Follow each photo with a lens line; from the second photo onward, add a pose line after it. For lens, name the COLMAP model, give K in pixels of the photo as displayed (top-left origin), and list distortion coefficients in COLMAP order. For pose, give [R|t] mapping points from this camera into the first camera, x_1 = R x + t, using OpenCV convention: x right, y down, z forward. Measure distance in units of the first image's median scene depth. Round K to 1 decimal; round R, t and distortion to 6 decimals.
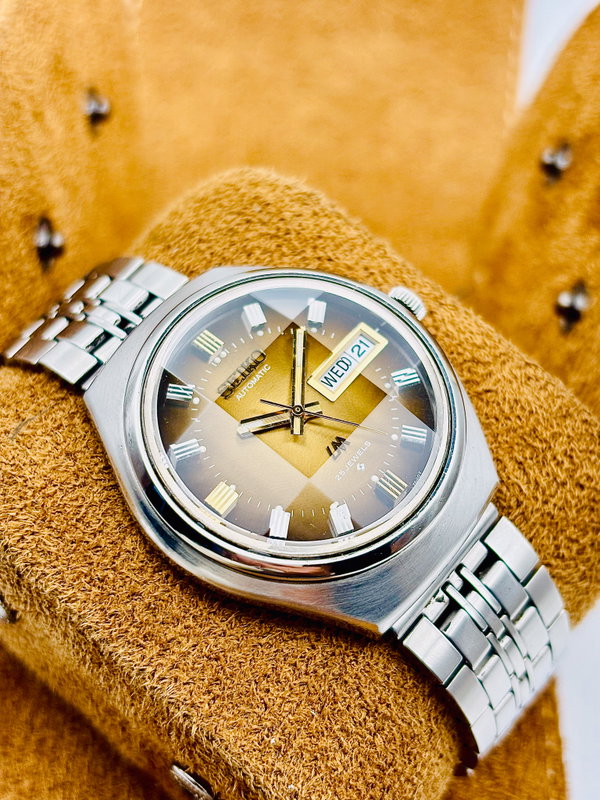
lens RADIAL K [[1286.7, 0, 300.0], [0, 1286.7, 400.0], [0, 0, 1]] dist [0.515267, -2.984125]
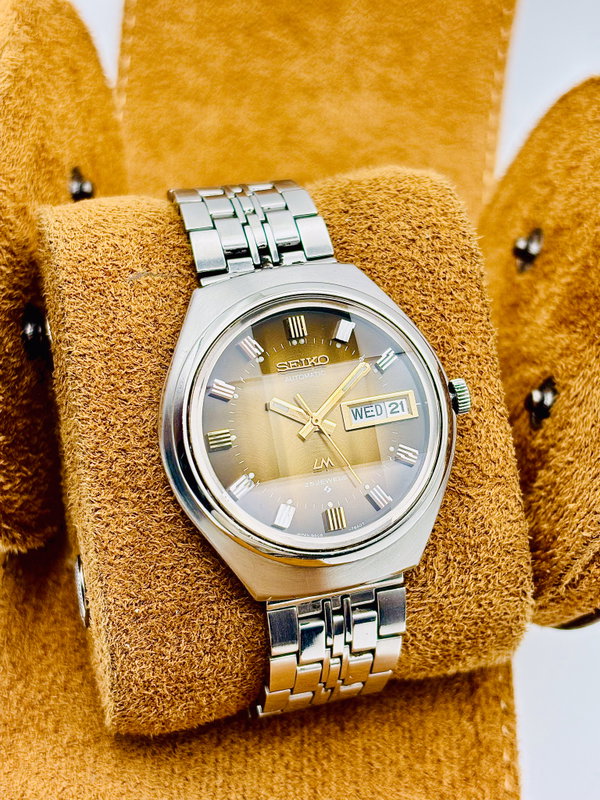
lens RADIAL K [[1286.7, 0, 300.0], [0, 1286.7, 400.0], [0, 0, 1]] dist [0.515267, -2.984125]
pose [[0.770279, 0.635957, -0.047211, 0.028650], [-0.608999, 0.755546, 0.241392, -0.269353], [0.189185, -0.157187, 0.969279, -0.152656]]
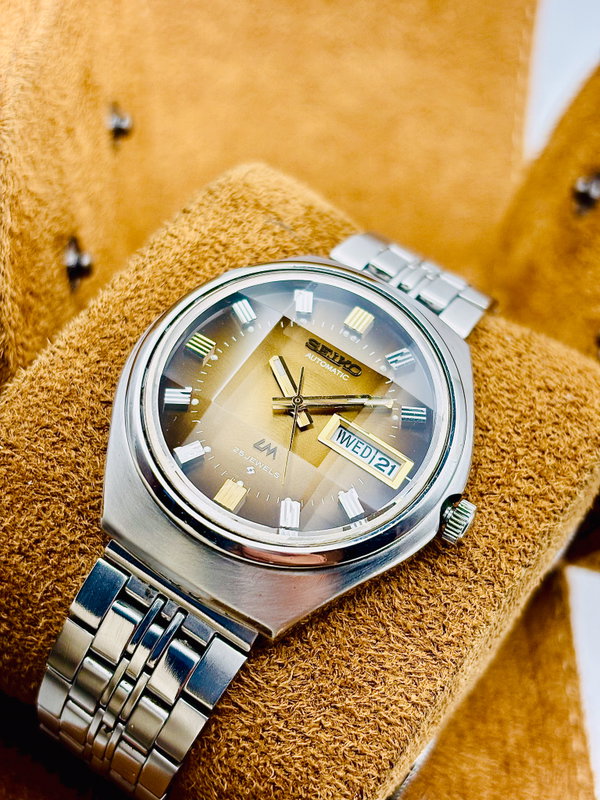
lens RADIAL K [[1286.7, 0, 300.0], [0, 1286.7, 400.0], [0, 0, 1]] dist [0.515267, -2.984125]
pose [[0.103183, 0.842341, -0.528975, 0.495290], [-0.908974, 0.295796, 0.293720, -0.272743], [0.403882, 0.450517, 0.796187, 0.188211]]
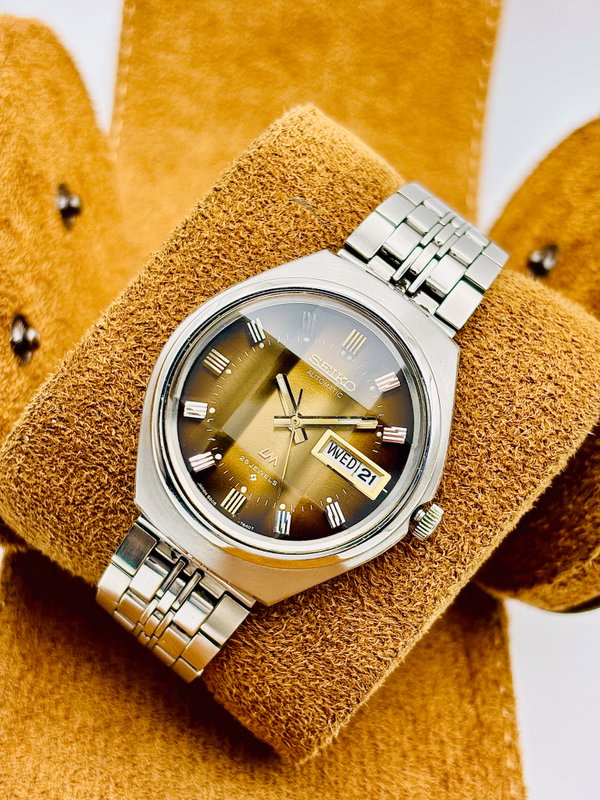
lens RADIAL K [[1286.7, 0, 300.0], [0, 1286.7, 400.0], [0, 0, 1]] dist [0.515267, -2.984125]
pose [[0.022988, 0.982600, -0.184307, 0.184349], [-0.872504, 0.109720, 0.476129, -0.524228], [0.488066, 0.149863, 0.859844, -0.009925]]
